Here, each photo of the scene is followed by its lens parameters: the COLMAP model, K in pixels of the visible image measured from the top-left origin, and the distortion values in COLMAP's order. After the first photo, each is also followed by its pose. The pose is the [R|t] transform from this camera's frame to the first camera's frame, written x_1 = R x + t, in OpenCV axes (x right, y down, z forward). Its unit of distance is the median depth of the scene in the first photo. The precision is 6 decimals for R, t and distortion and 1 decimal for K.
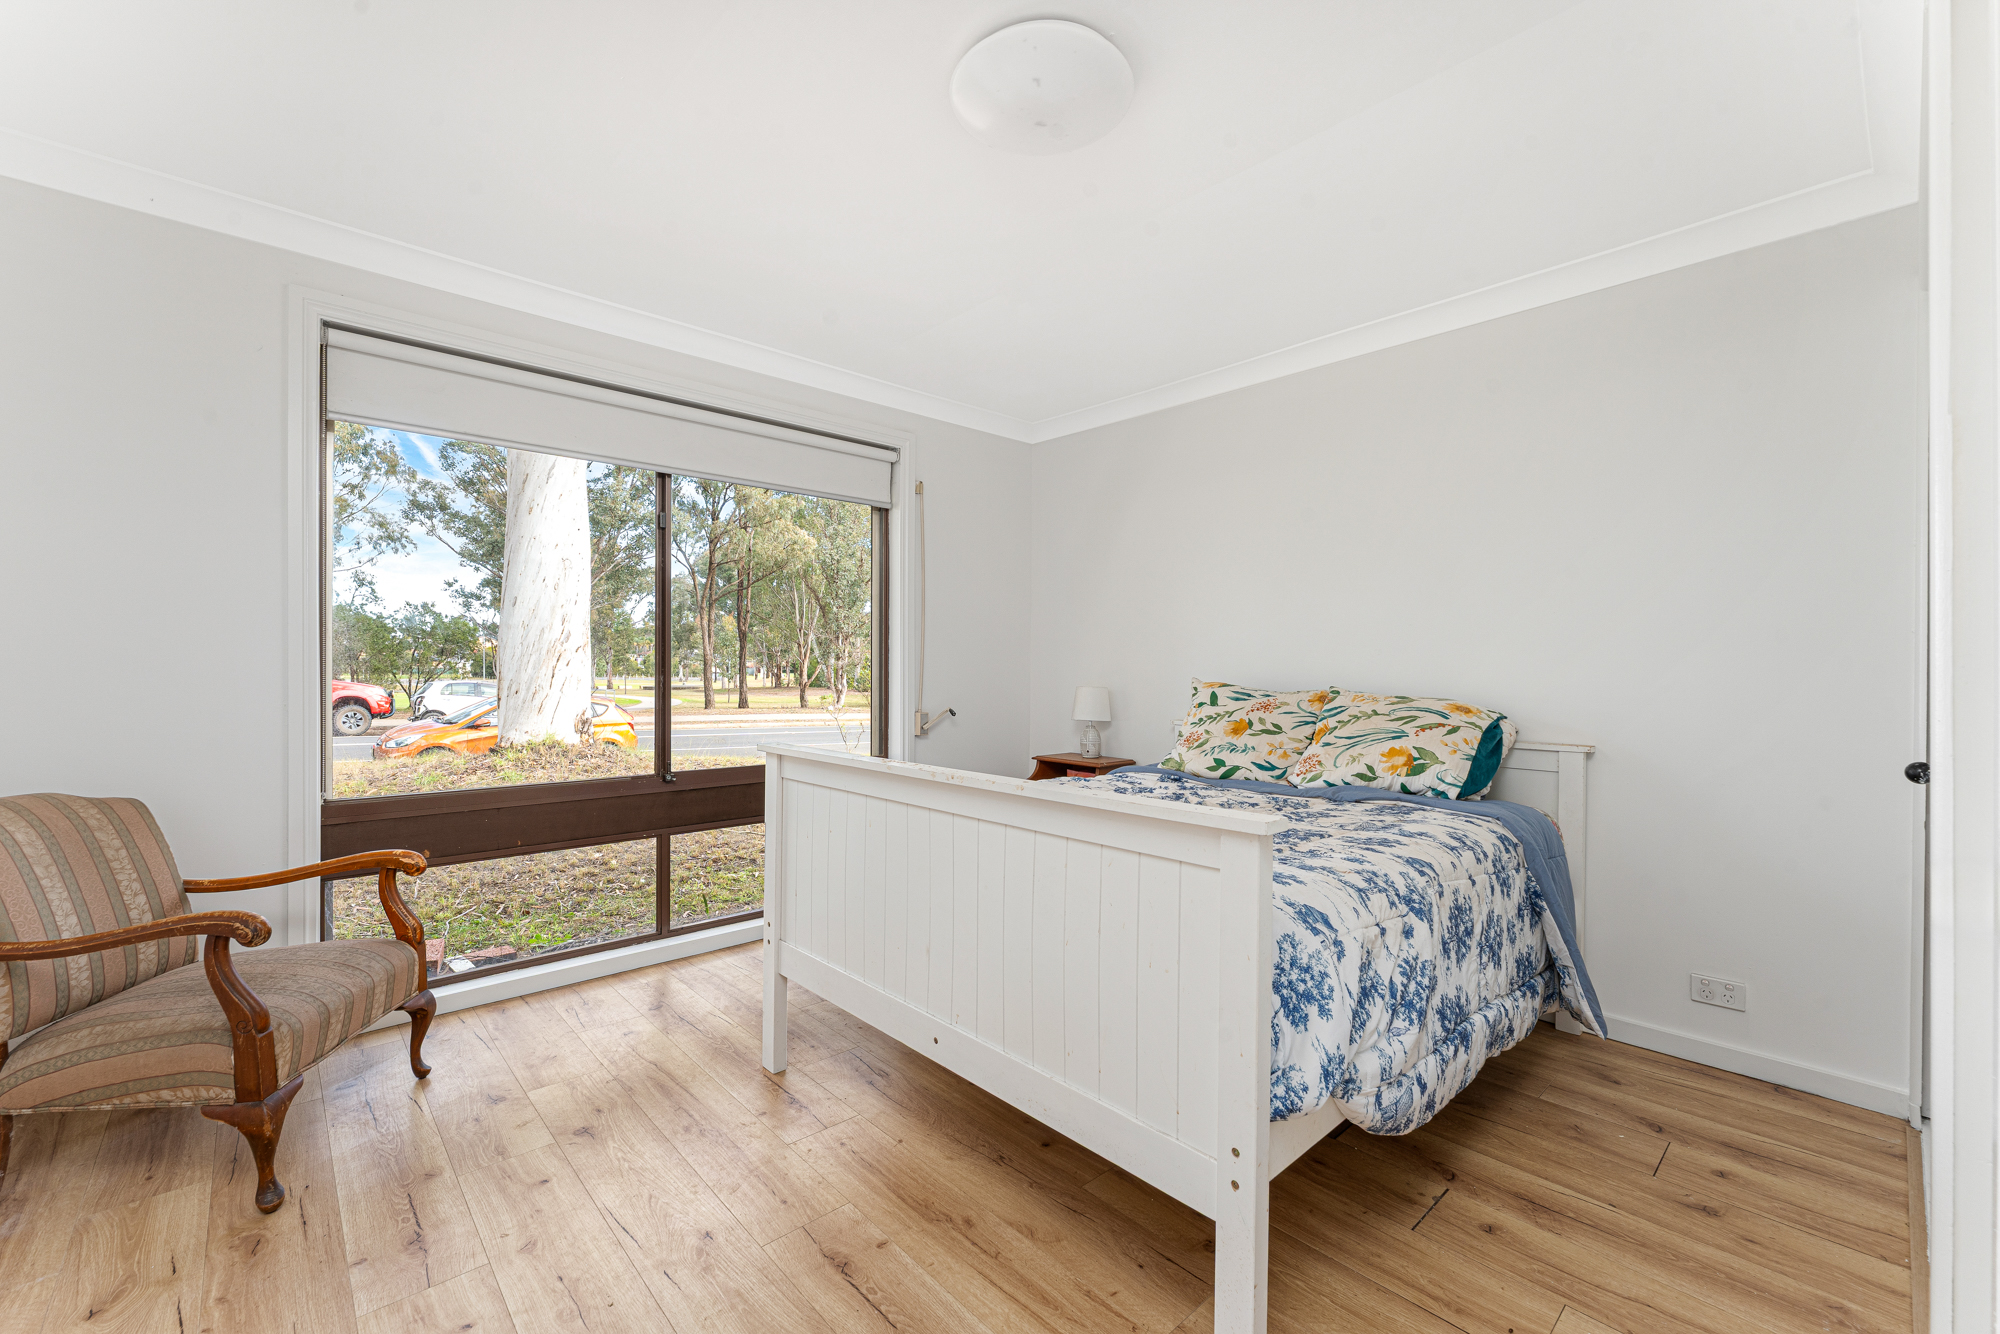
lens RADIAL K [[821.4, 0, 998.0], [0, 821.4, 665.1], [0, 0, 1]] dist [0.004134, 0.000282]
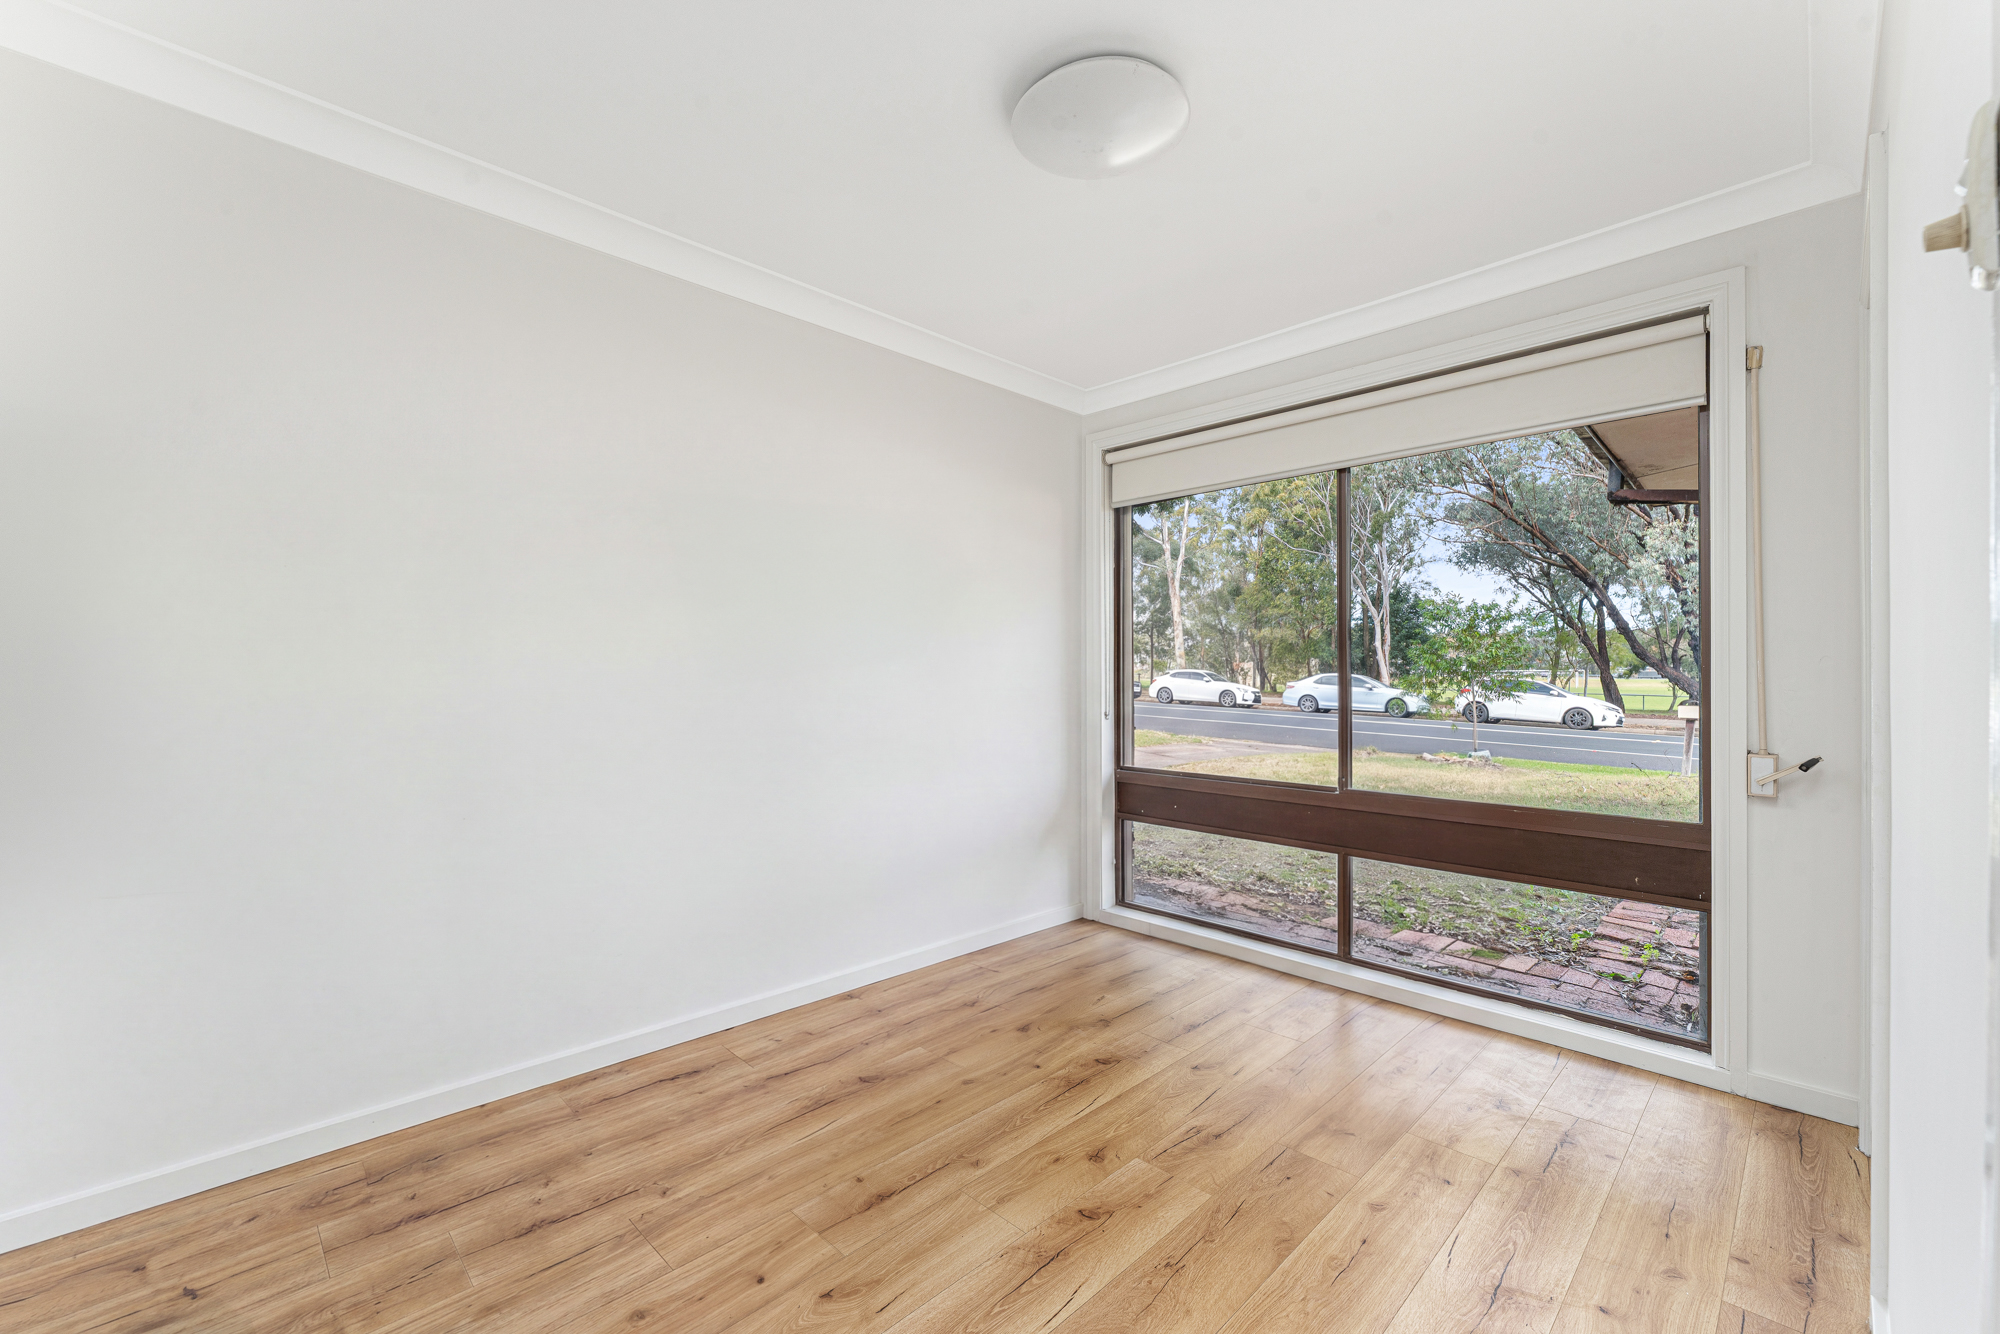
lens RADIAL K [[821.4, 0, 997.8], [0, 821.4, 670.3], [0, 0, 1]] dist [0.004134, 0.000282]
pose [[0.040210, -0.009564, -0.999145, 0.527303], [-0.008645, 0.999913, -0.009919, 0.007601], [0.999154, 0.009036, 0.040124, 0.557428]]
